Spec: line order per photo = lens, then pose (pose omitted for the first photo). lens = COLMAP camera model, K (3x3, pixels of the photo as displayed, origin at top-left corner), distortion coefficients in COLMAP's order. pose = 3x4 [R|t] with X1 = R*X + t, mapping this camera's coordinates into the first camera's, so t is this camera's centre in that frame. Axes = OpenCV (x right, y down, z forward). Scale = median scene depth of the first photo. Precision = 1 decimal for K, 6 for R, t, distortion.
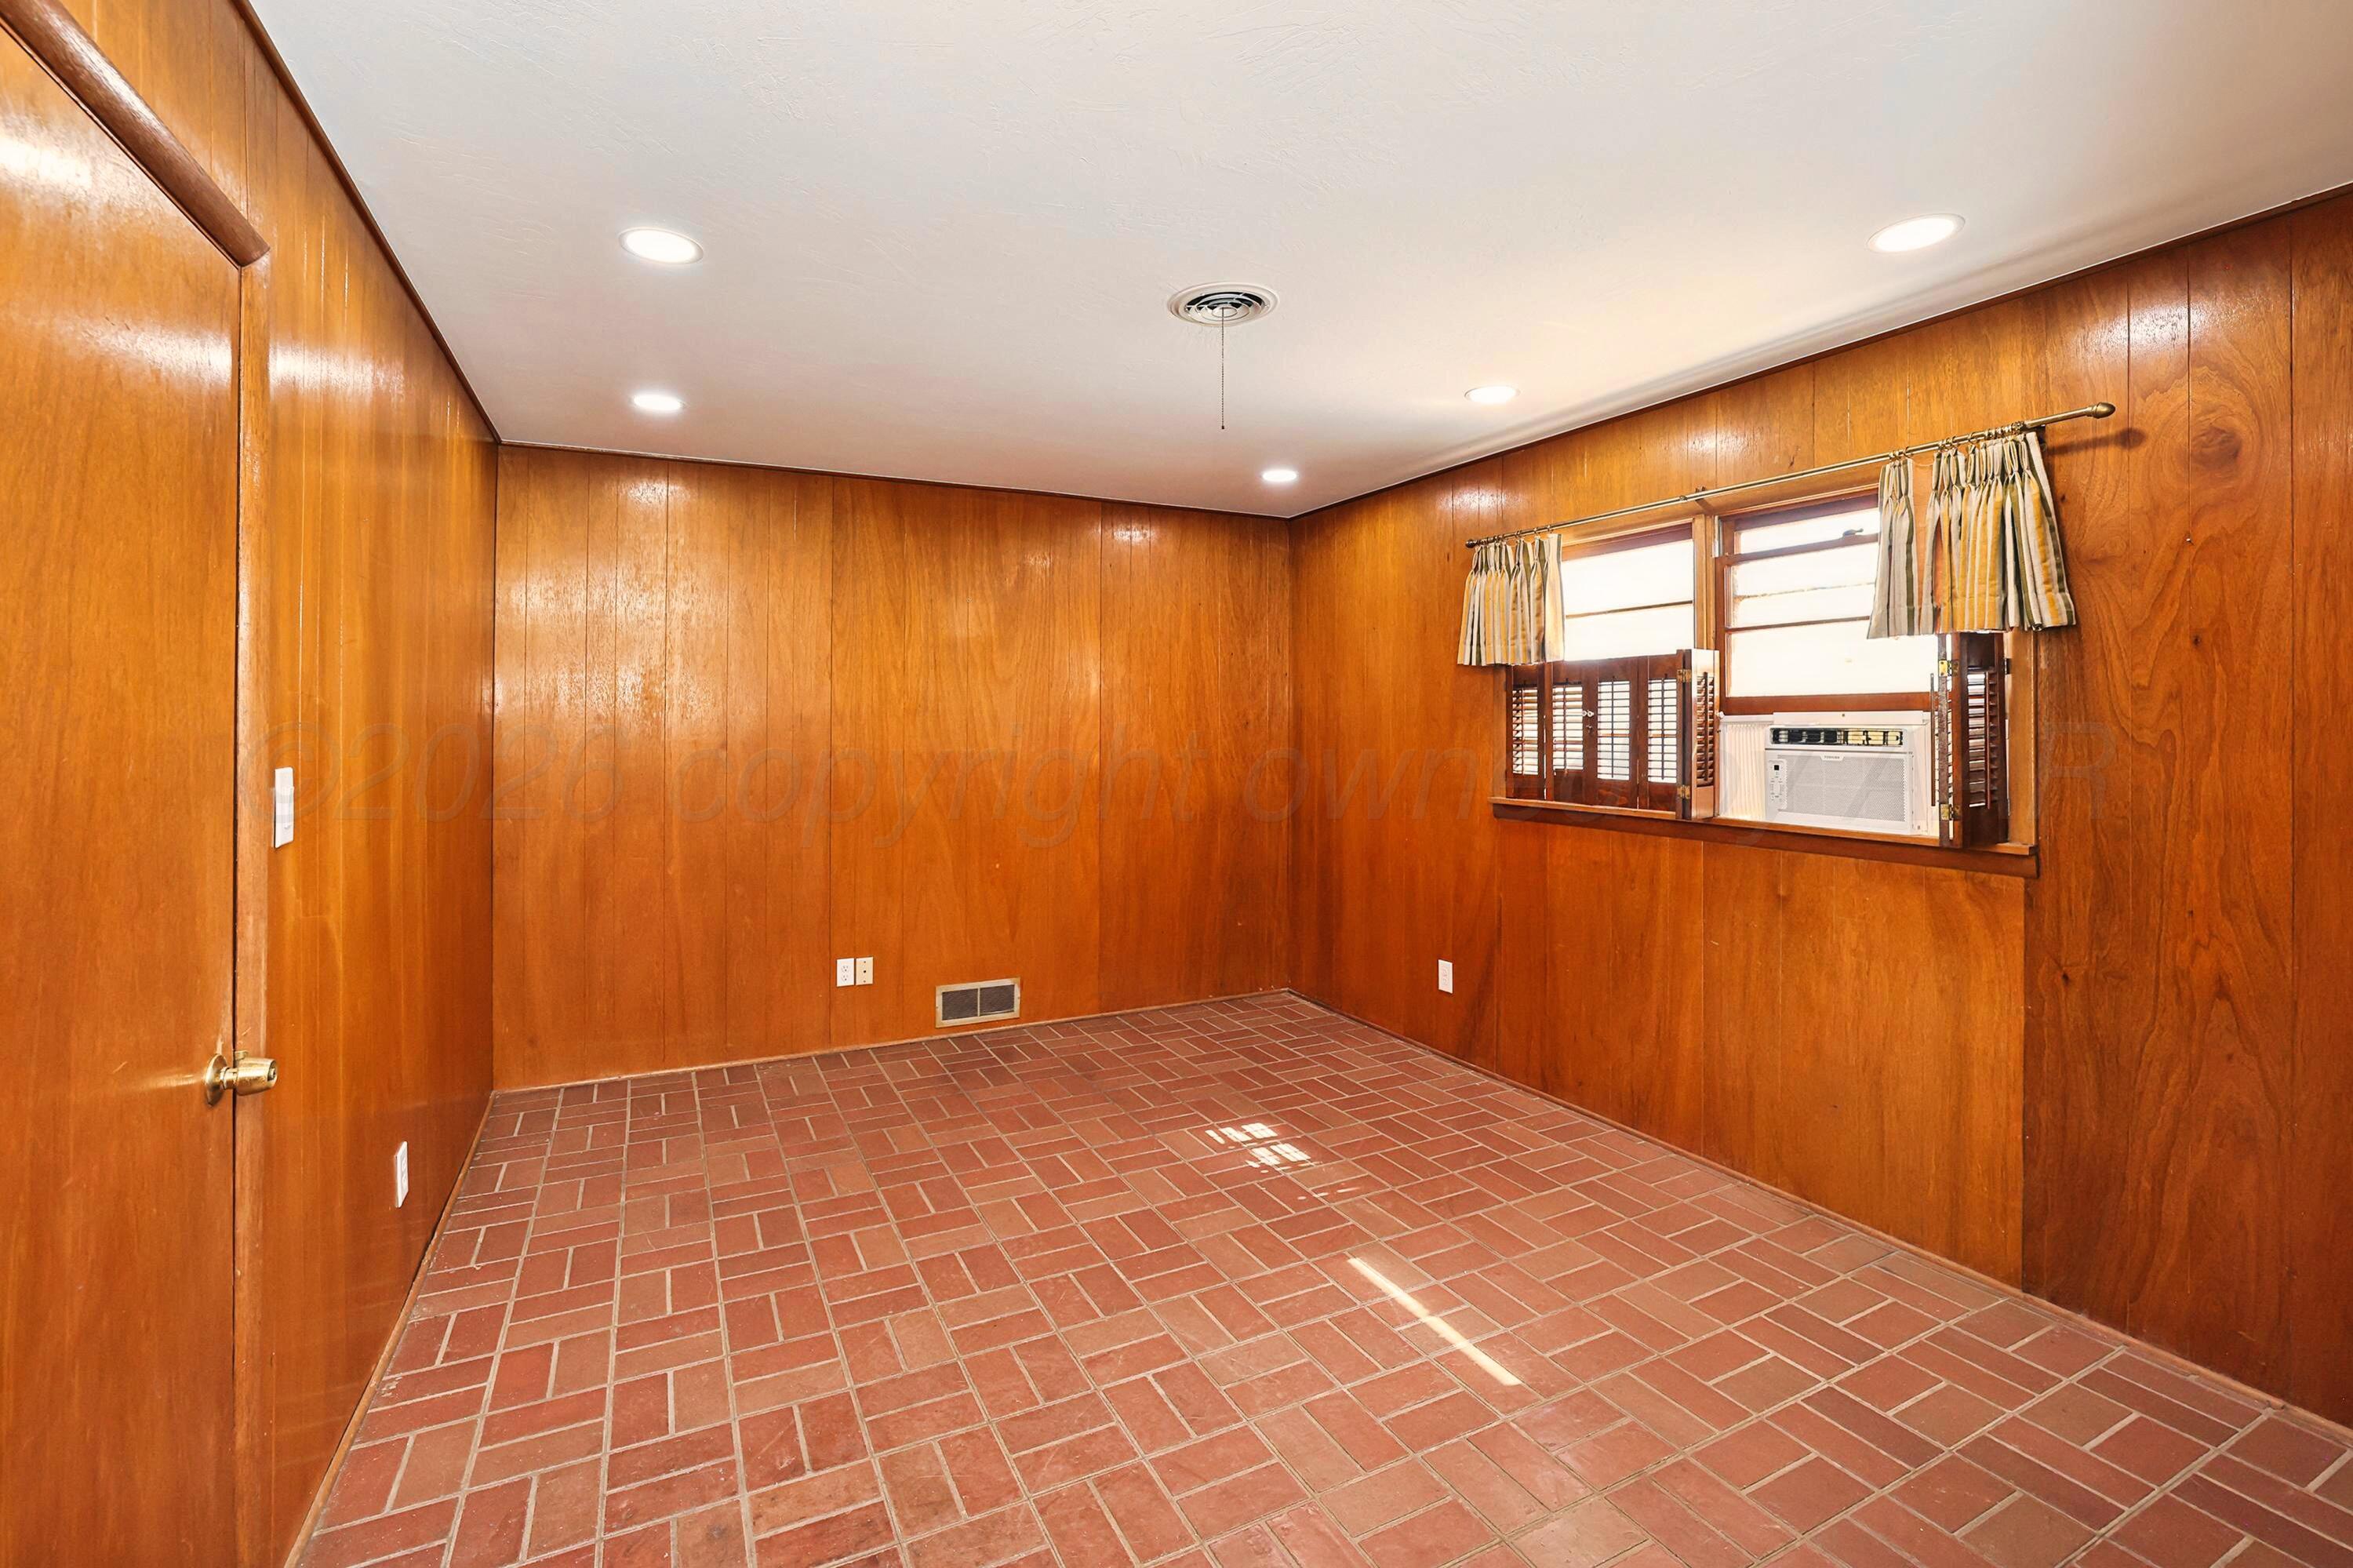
lens RADIAL K [[1062.2, 0, 1156.5], [0, 1062.2, 717.1], [0, 0, 1]] dist [-0.049358, 0.020718]
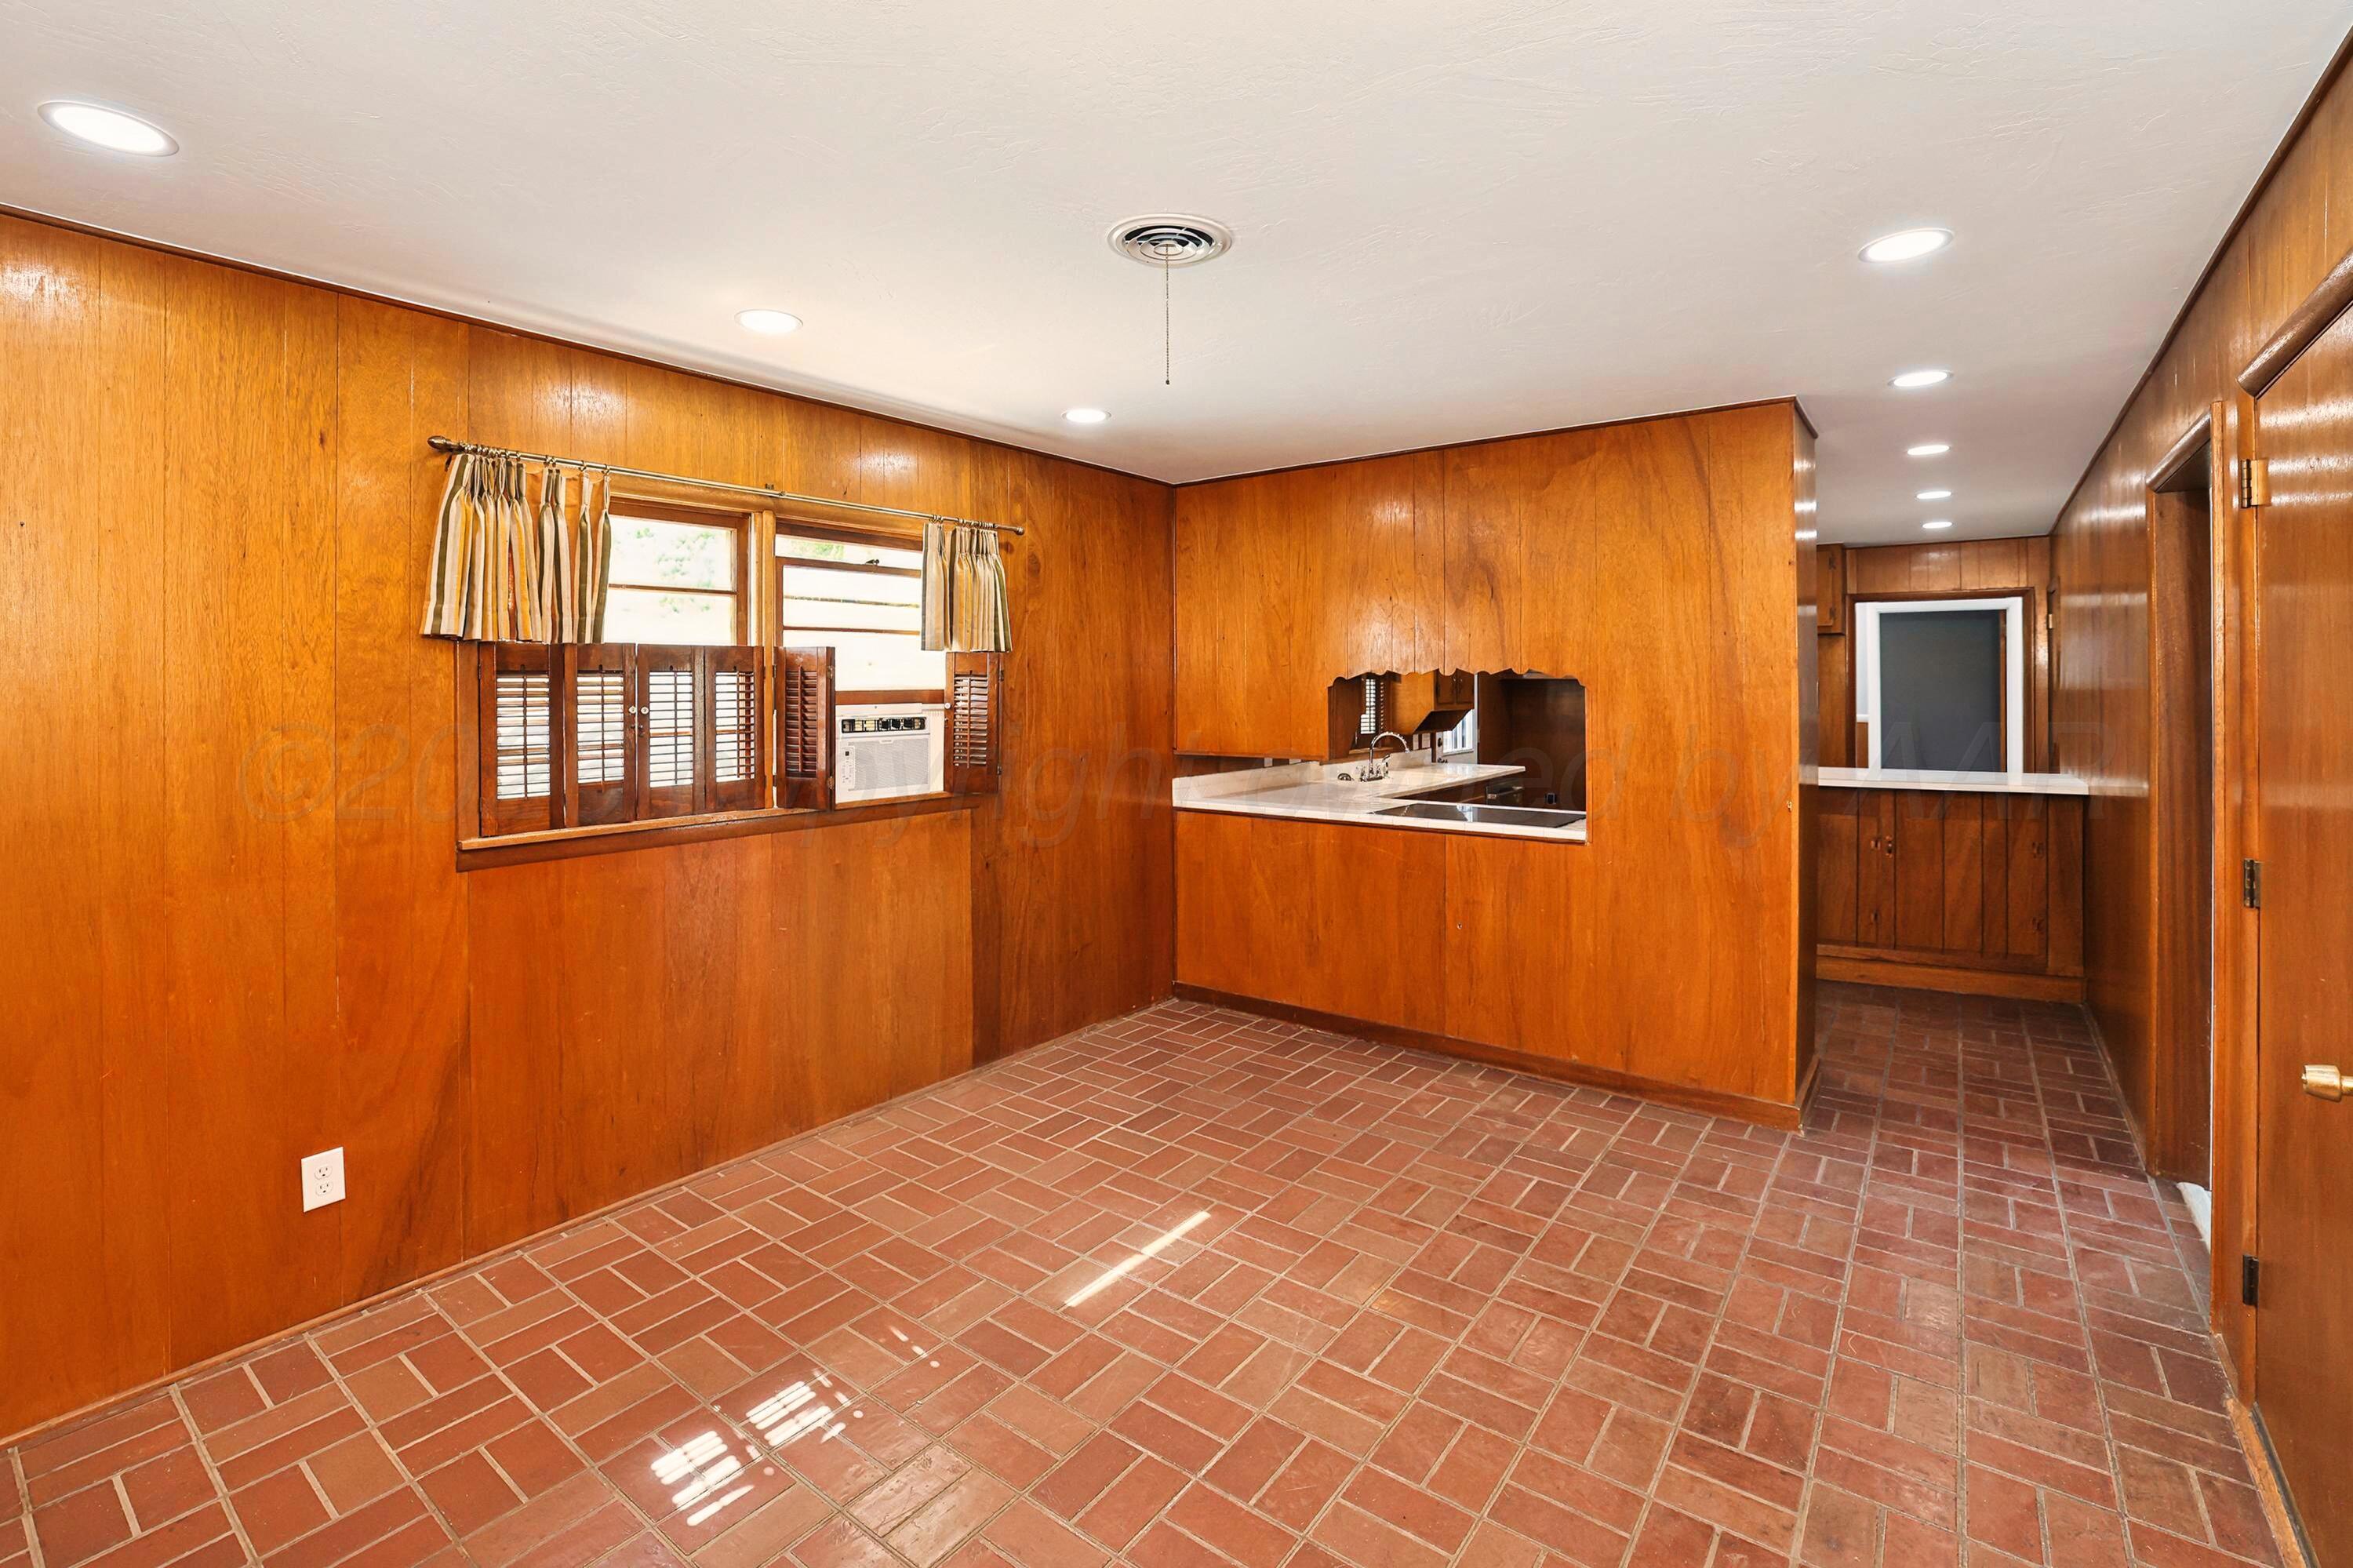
lens RADIAL K [[1039.6, 0, 1186.9], [0, 1039.6, 692.8], [0, 0, 1]] dist [-0.059088, 0.014818]
pose [[-0.460830, 0.000614, 0.887488, -0.613524], [0.006370, 0.999976, 0.002615, -0.019696], [-0.887466, 0.006859, -0.460823, 1.237085]]
